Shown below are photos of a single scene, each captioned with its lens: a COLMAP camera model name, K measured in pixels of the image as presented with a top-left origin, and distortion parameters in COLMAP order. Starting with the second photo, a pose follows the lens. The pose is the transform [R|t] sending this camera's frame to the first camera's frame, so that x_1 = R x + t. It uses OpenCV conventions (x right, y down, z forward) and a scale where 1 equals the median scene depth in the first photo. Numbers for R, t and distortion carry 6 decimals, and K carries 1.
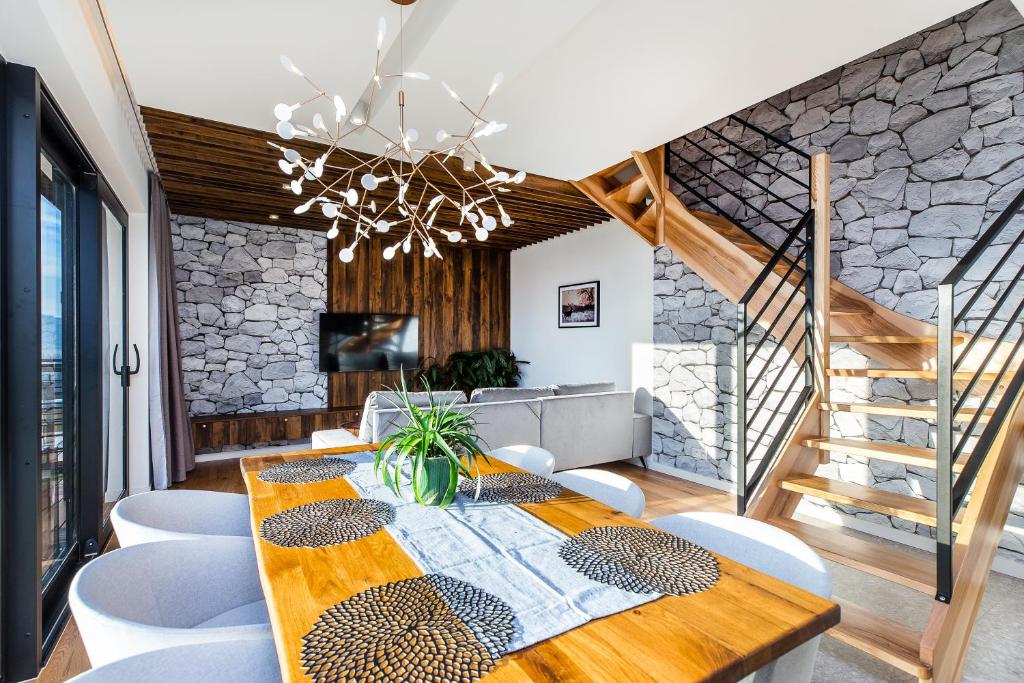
lens RADIAL K [[493.2, 0, 506.0], [0, 493.2, 347.0], [0, 0, 1]] dist [0.001100, 0.000009]
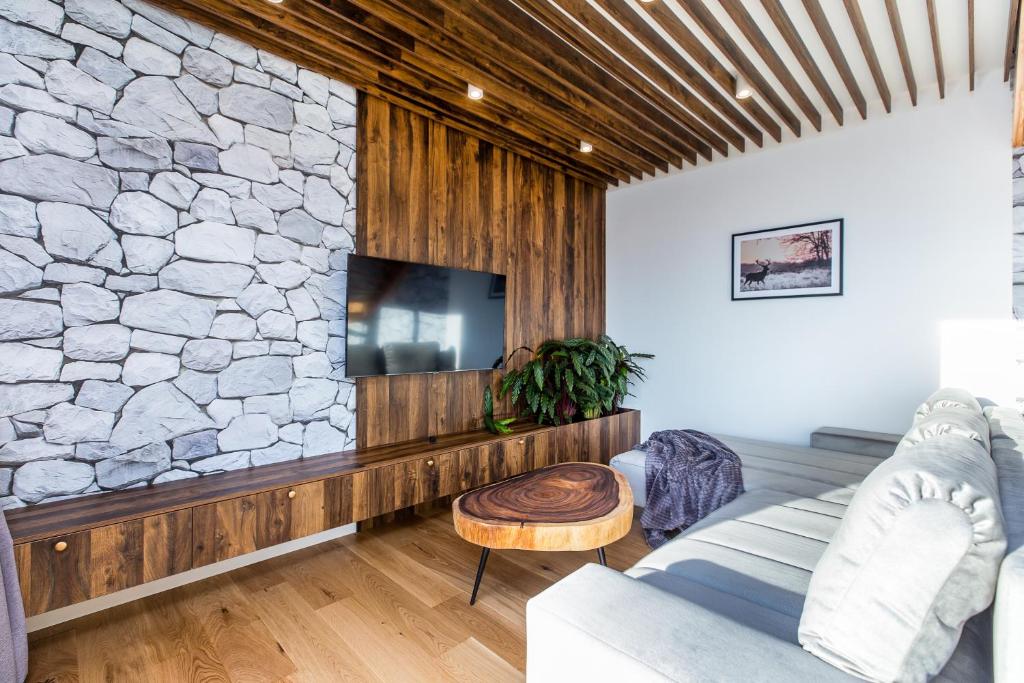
lens RADIAL K [[466.9, 0, 505.2], [0, 466.9, 340.3], [0, 0, 1]] dist [0.005937, -0.000371]
pose [[0.973588, 0.002350, 0.228299, -0.337015], [-0.000559, 0.999969, -0.007912, 0.018440], [-0.228310, 0.007576, 0.973559, 0.533305]]
